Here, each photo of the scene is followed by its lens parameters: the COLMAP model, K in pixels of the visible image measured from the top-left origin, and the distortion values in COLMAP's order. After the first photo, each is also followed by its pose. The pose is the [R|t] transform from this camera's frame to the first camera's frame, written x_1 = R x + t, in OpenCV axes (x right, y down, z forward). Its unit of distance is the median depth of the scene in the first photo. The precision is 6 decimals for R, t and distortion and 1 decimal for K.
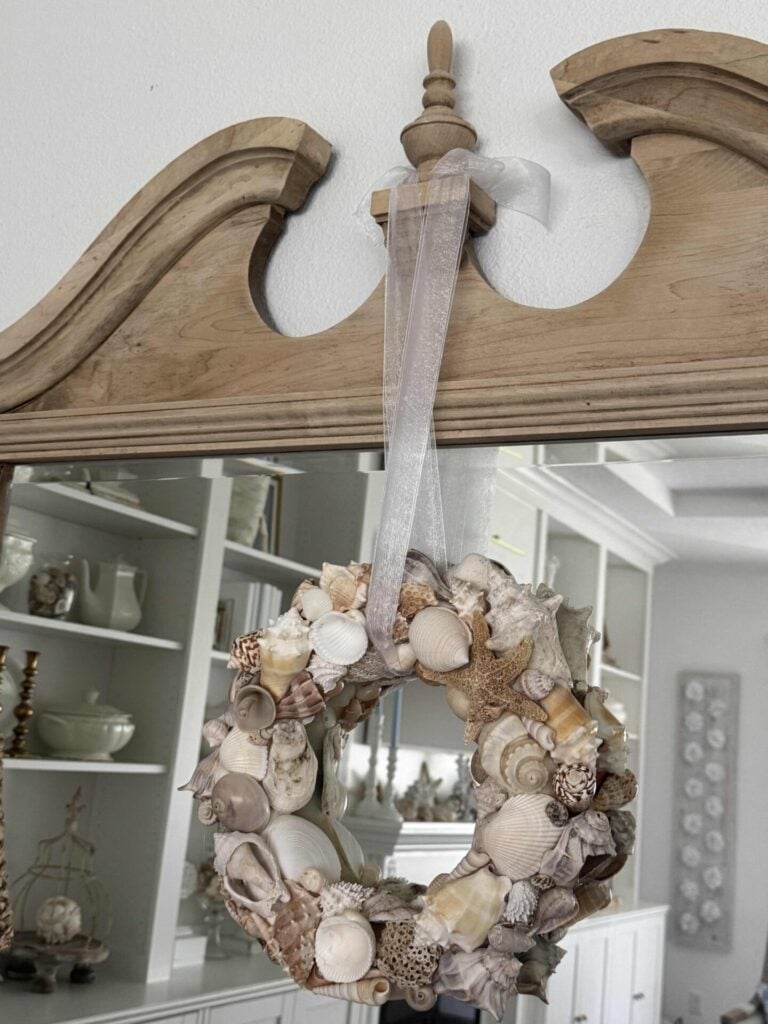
lens RADIAL K [[1210.1, 0, 384.0], [0, 1210.1, 512.0], [0, 0, 1]] dist [0.180057, -0.280695]
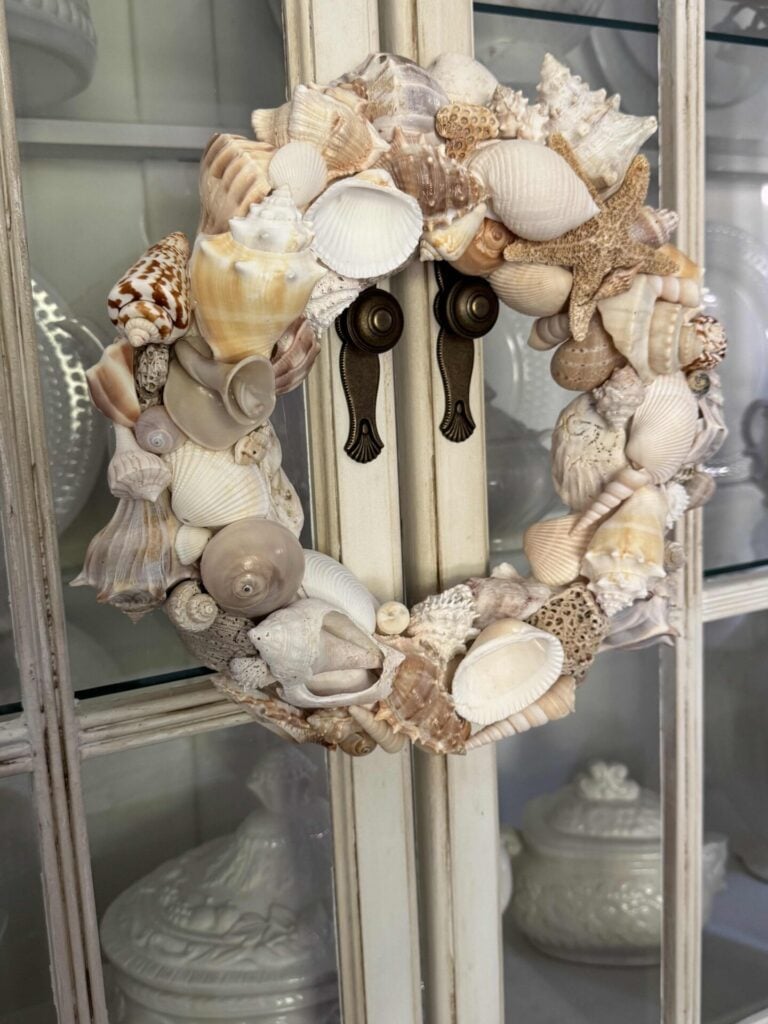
lens RADIAL K [[941.1, 0, 384.2], [0, 941.1, 513.0], [0, 0, 1]] dist [0.099217, -0.106795]
pose [[0.569388, -0.388086, 0.724698, -0.413389], [0.117985, 0.911005, 0.395157, 0.053076], [-0.813558, -0.139495, 0.564504, 0.753190]]
